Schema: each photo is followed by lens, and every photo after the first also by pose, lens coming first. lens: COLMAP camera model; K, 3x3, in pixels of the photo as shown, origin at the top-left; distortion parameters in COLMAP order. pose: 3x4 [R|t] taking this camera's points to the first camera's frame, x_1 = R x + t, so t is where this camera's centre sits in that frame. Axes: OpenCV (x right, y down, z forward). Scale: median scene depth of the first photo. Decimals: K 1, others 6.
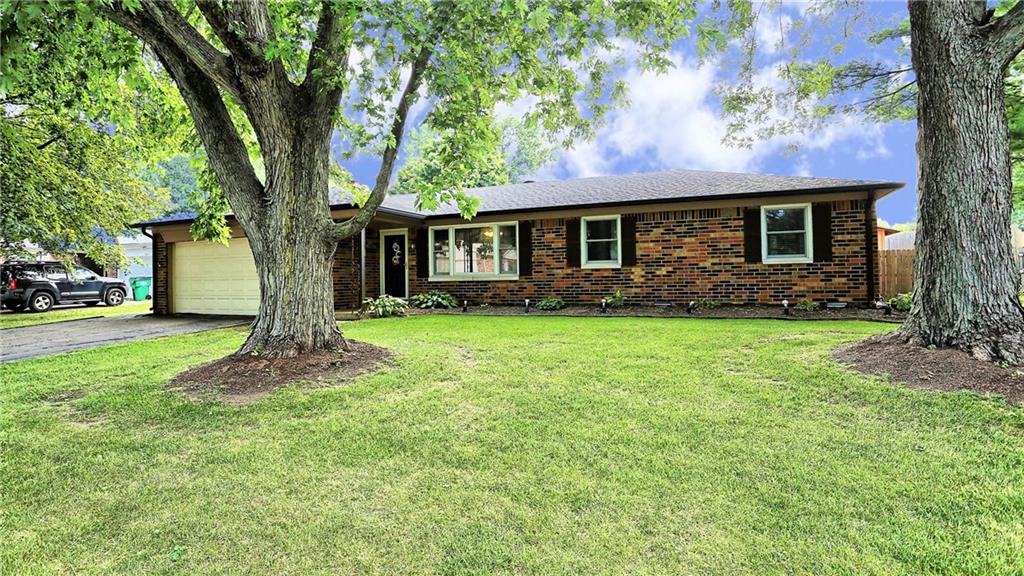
lens RADIAL K [[550.5, 0, 511.7], [0, 550.5, 271.5], [0, 0, 1]] dist [-0.053954, 0.000618]
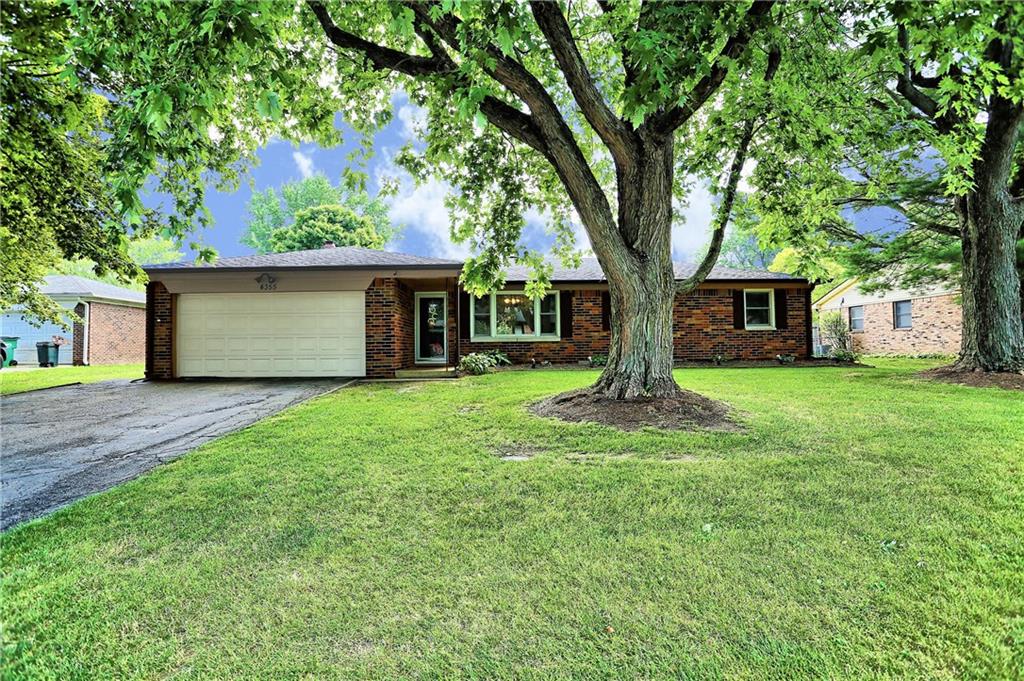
lens RADIAL K [[497.6, 0, 511.7], [0, 497.6, 332.0], [0, 0, 1]] dist [-0.080285, 0.034345]
pose [[0.902725, 0.018531, 0.429819, -0.601701], [-0.008093, 0.999627, -0.026100, 0.027584], [-0.430142, 0.020082, 0.902538, 0.112288]]
